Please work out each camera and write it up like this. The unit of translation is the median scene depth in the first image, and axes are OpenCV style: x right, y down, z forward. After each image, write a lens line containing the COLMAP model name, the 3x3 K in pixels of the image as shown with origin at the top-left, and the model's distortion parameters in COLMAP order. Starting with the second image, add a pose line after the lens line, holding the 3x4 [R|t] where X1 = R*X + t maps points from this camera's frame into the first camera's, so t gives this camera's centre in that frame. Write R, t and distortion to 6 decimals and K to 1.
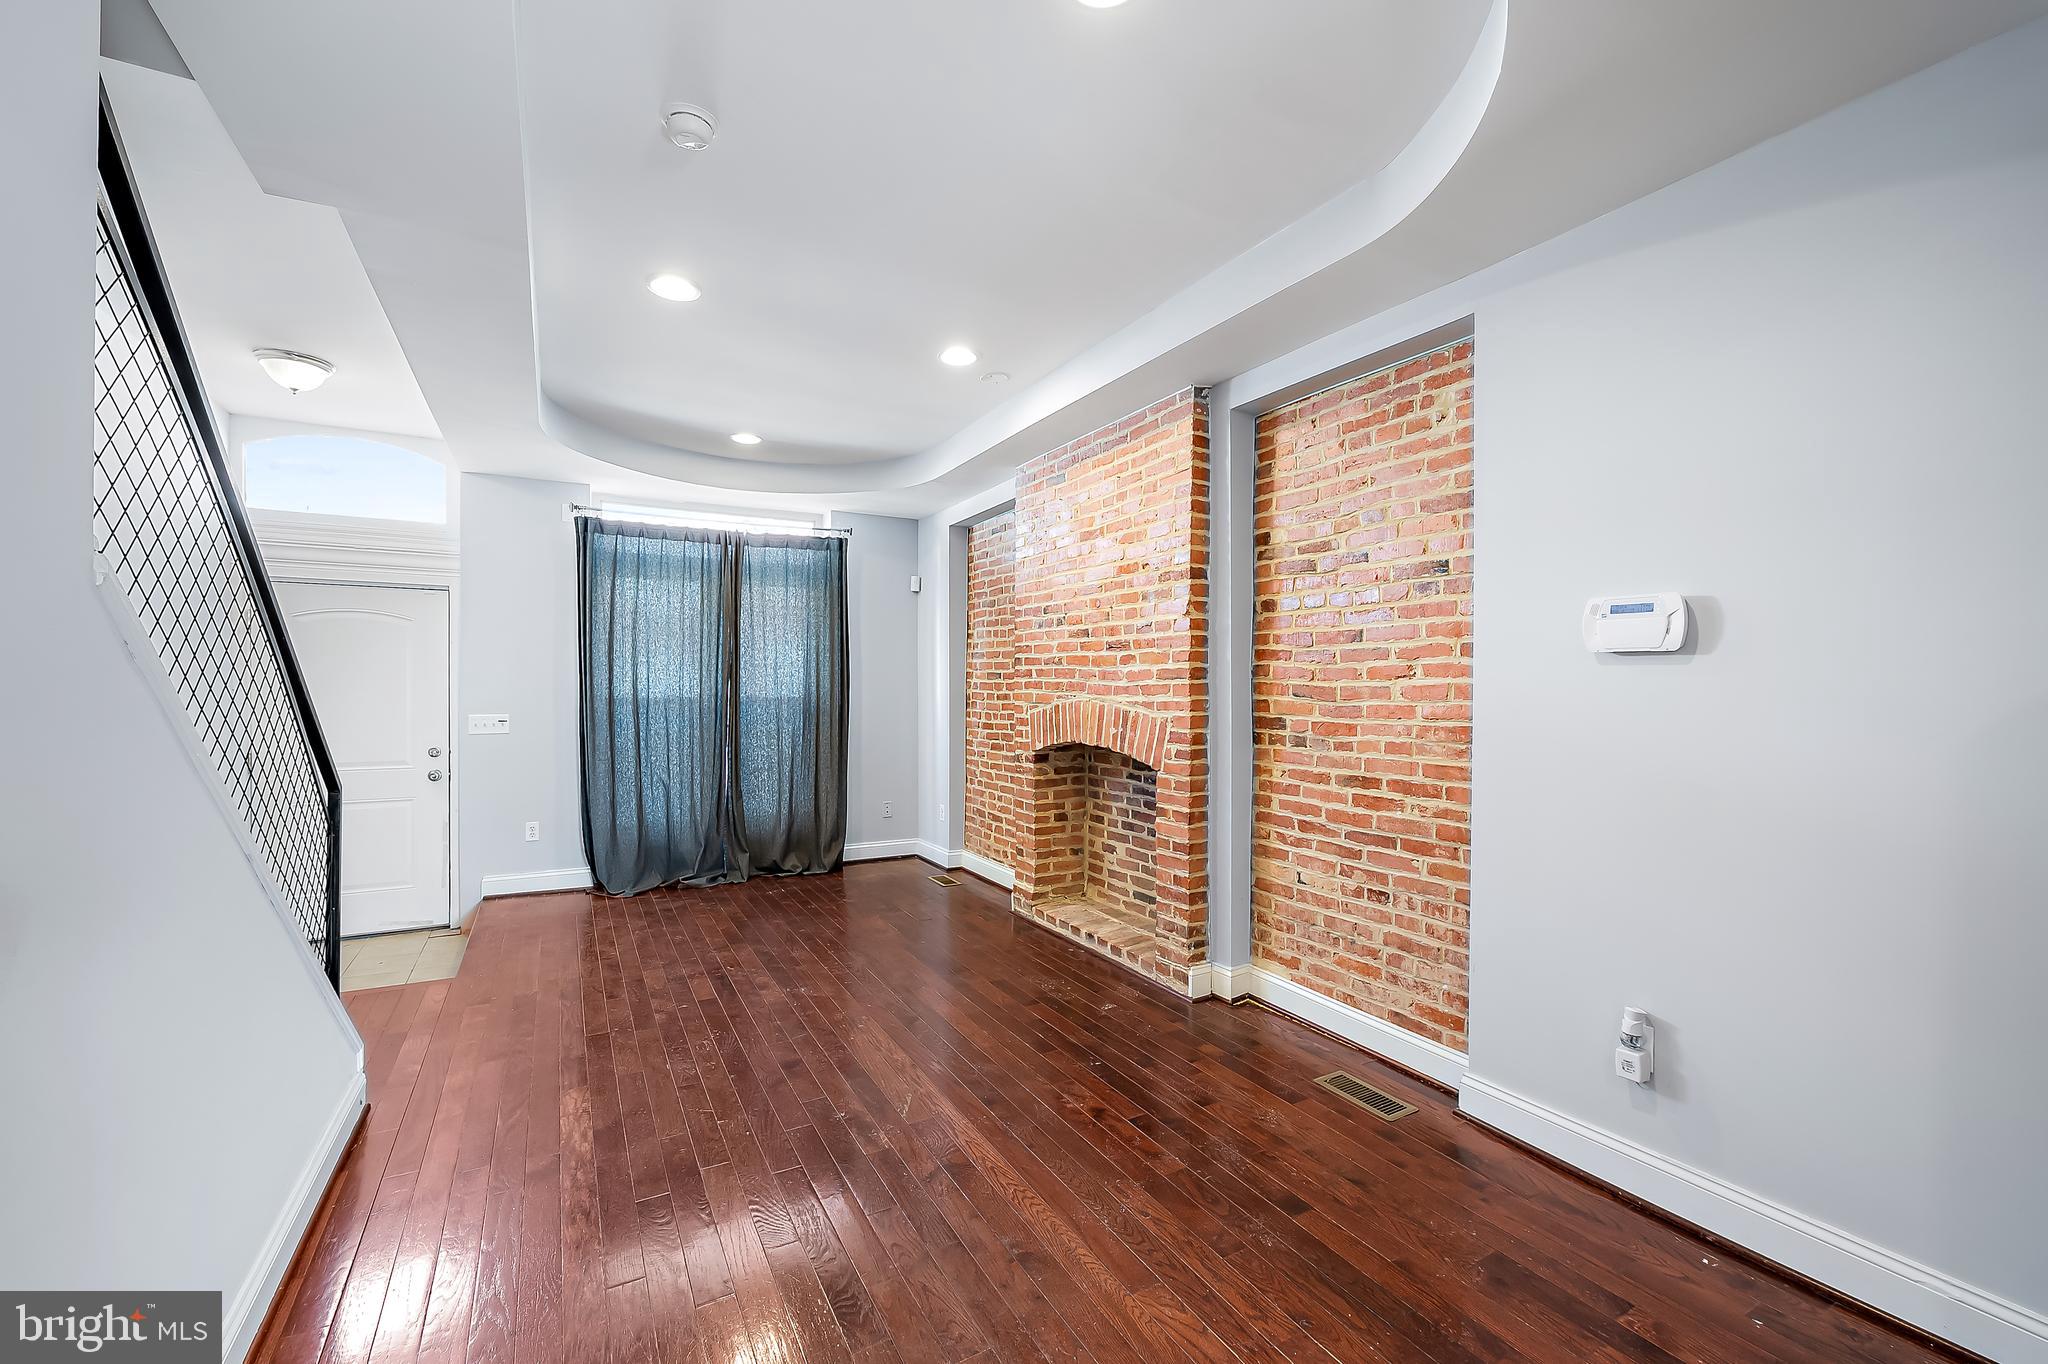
lens RADIAL K [[845.5, 0, 1020.8], [0, 845.5, 690.2], [0, 0, 1]] dist [-0.000208, -0.000004]
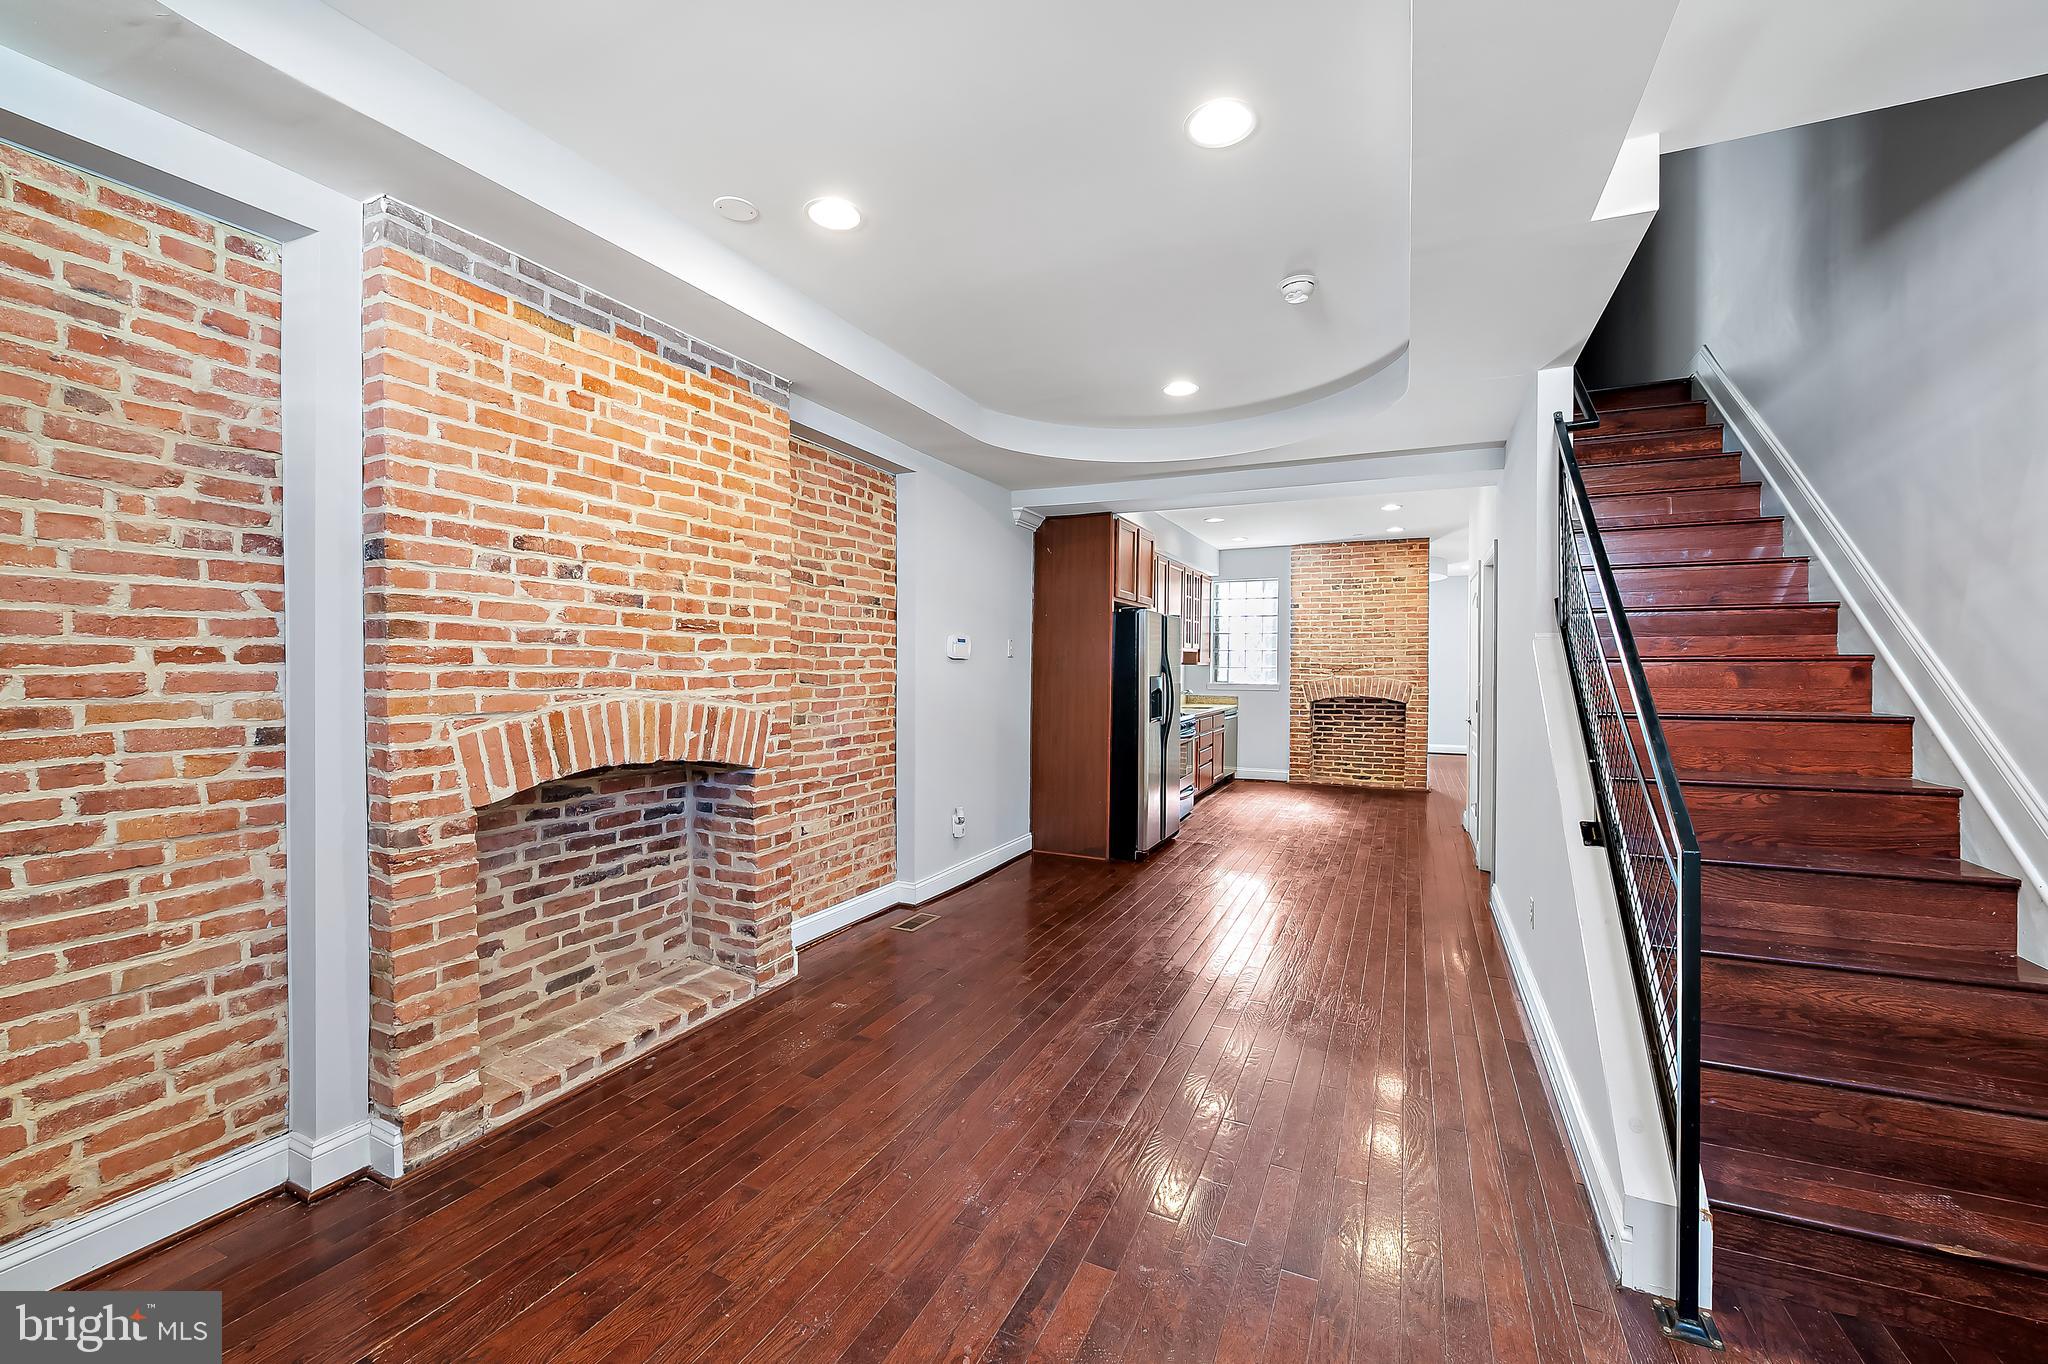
lens RADIAL K [[815.1, 0, 1026.0], [0, 815.1, 670.7], [0, 0, 1]] dist [0.000270, -0.000015]
pose [[-0.589015, -0.011931, 0.808034, -0.691741], [-0.003462, 0.999919, 0.012240, -0.021864], [-0.808115, 0.004412, -0.589009, 1.222255]]
